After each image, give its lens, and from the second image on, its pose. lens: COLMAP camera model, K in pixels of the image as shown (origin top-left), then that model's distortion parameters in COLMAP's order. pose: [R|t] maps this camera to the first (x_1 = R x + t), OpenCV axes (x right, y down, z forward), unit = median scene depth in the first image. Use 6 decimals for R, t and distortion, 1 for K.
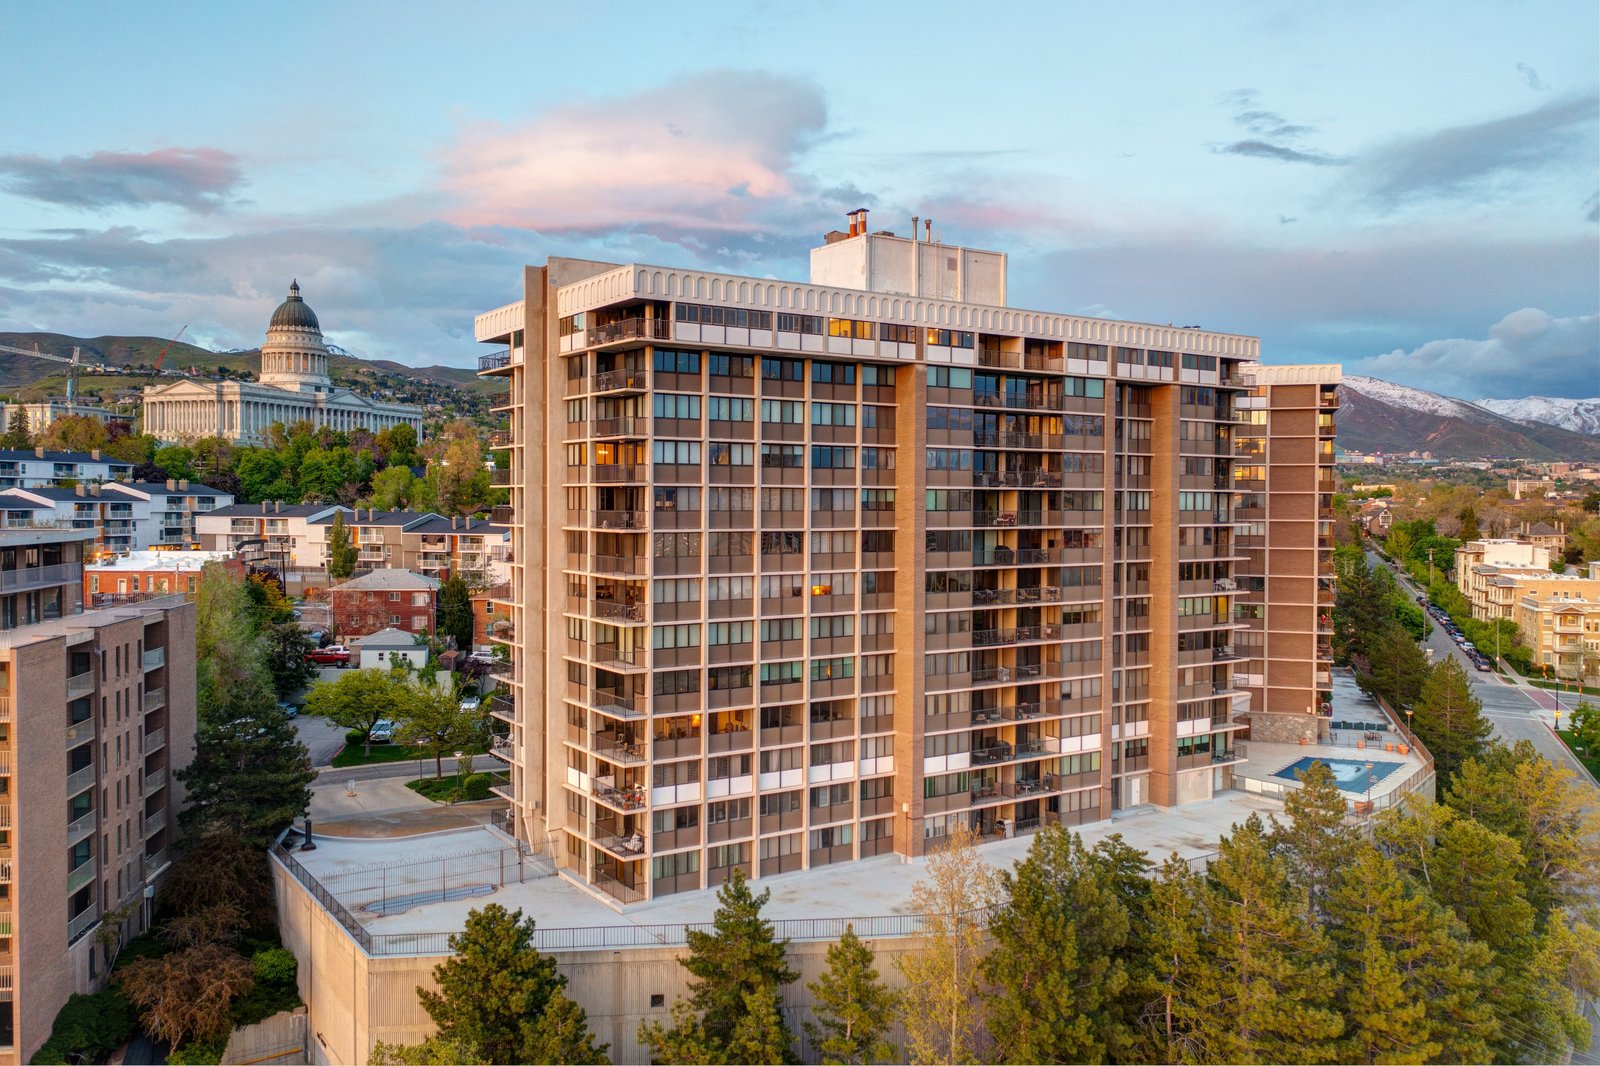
lens RADIAL K [[1320.8, 0, 793.6], [0, 1320.8, 525.9], [0, 0, 1]] dist [-0.001709, 0.011086]
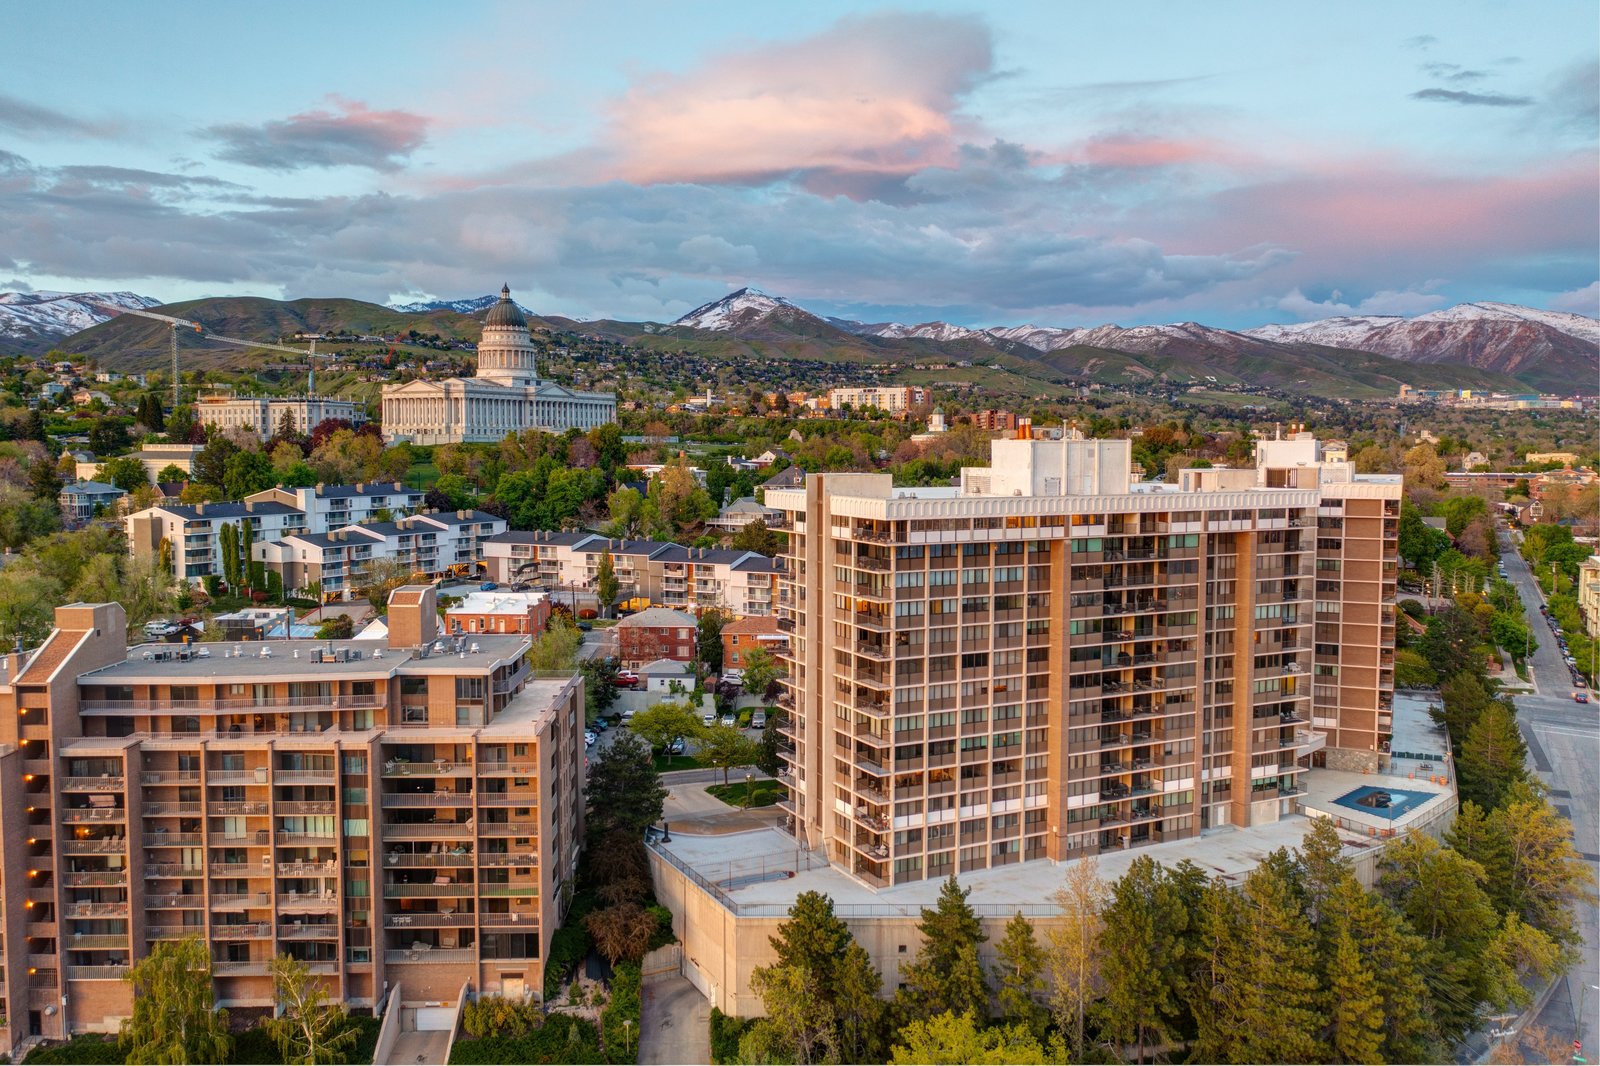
lens RADIAL K [[1320.8, 0, 785.0], [0, 1320.8, 526.3], [0, 0, 1]] dist [-0.001709, 0.011086]
pose [[0.992168, 0.004723, -0.124820, -0.033129], [0.000689, 0.999063, 0.043281, -0.188139], [0.124907, -0.043028, 0.991235, -0.496451]]
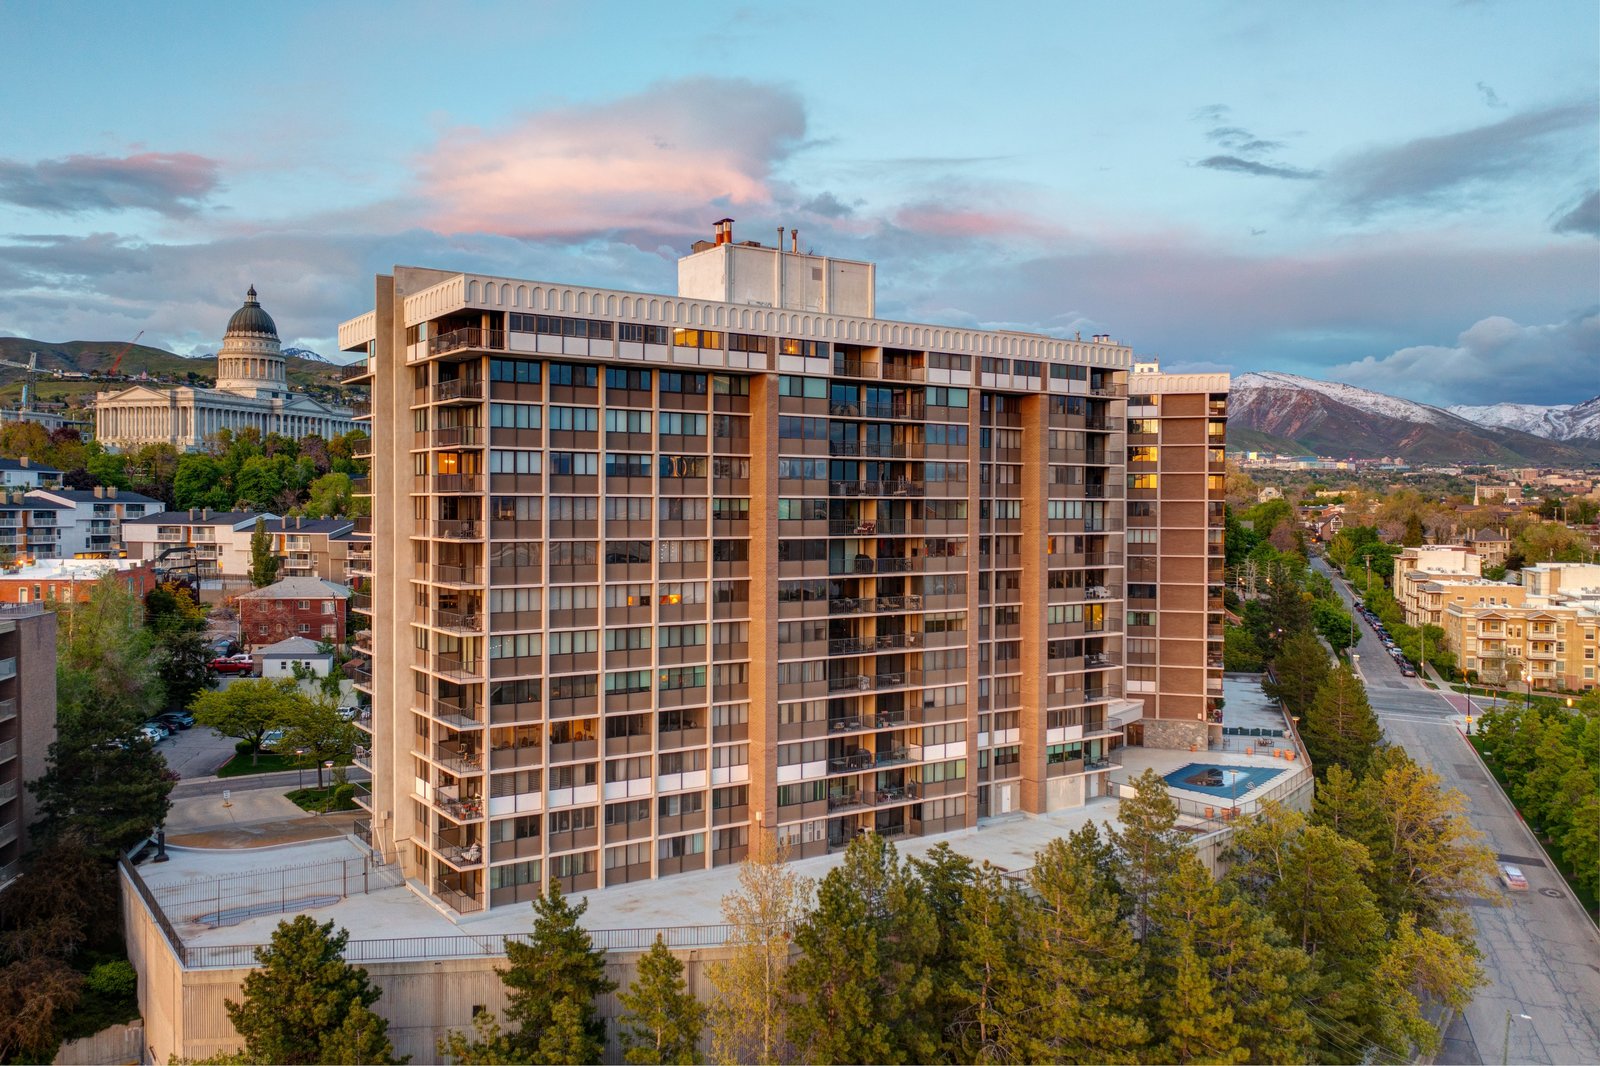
lens RADIAL K [[1320.8, 0, 795.3], [0, 1320.8, 525.1], [0, 0, 1]] dist [-0.001709, 0.011086]
pose [[0.999857, -0.000527, 0.016900, 0.089595], [0.000616, 0.999986, -0.005283, -0.002100], [-0.016897, 0.005293, 0.999843, -0.003412]]
